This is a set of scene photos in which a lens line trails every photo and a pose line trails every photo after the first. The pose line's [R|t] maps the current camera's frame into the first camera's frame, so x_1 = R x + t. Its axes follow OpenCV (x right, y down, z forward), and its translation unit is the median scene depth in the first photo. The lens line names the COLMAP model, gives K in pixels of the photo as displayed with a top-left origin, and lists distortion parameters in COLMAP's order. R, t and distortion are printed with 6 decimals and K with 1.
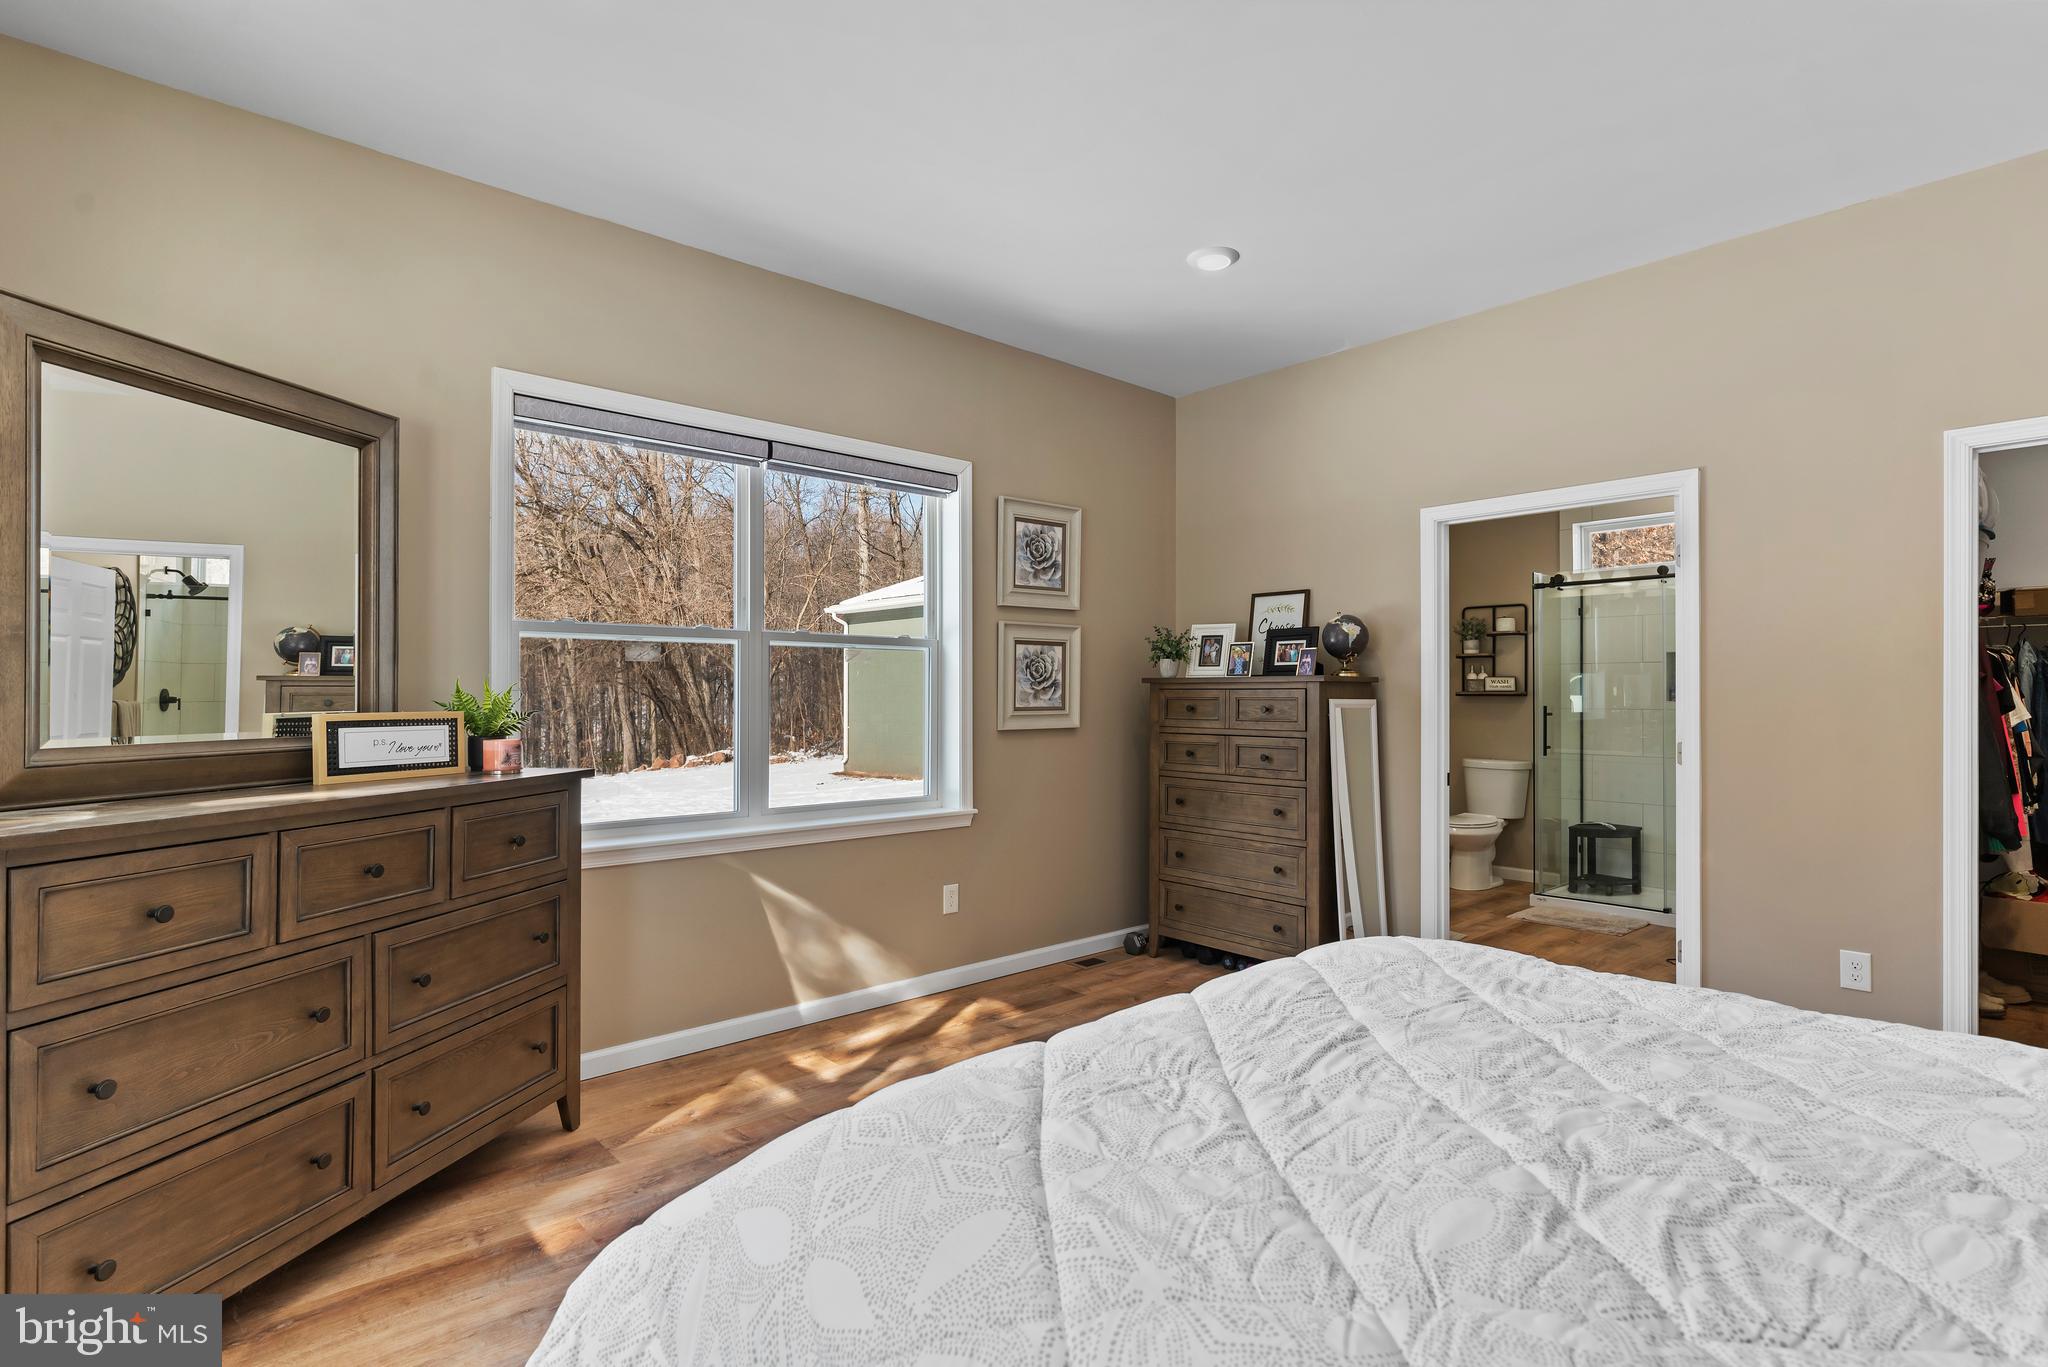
lens RADIAL K [[980.7, 0, 1080.7], [0, 980.7, 694.9], [0, 0, 1]] dist [-0.002234, -0.000375]
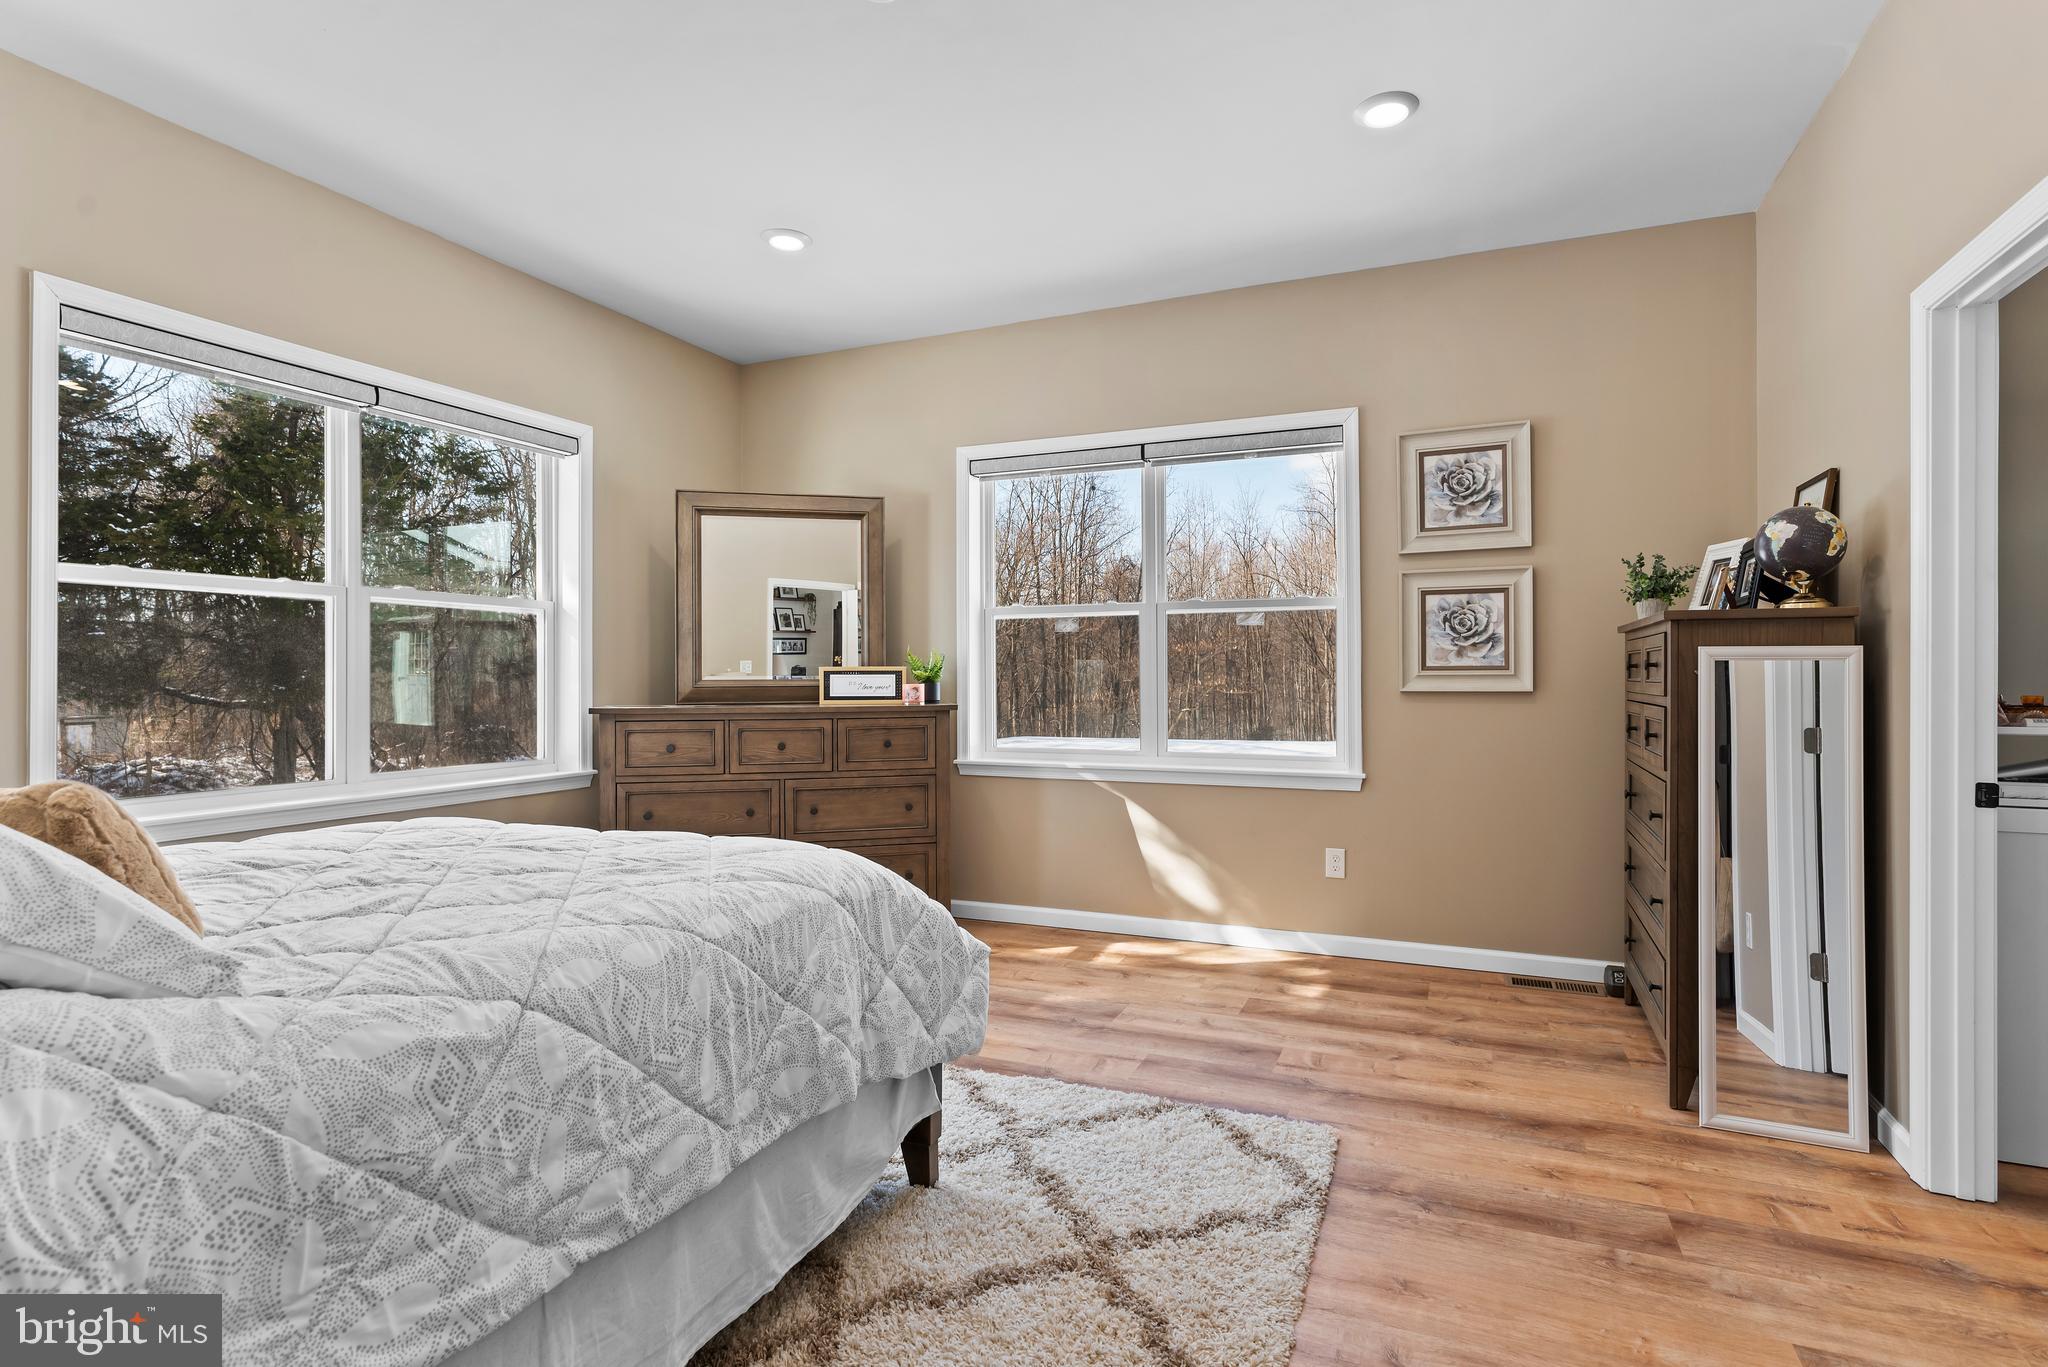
lens RADIAL K [[1004.8, 0, 1052.9], [0, 1004.8, 674.5], [0, 0, 1]] dist [-0.000280, -0.000374]
pose [[0.418977, -0.002000, -0.907995, 0.913168], [0.003344, 0.999994, -0.000659, 0.028857], [0.907991, -0.002760, 0.418981, 0.460836]]
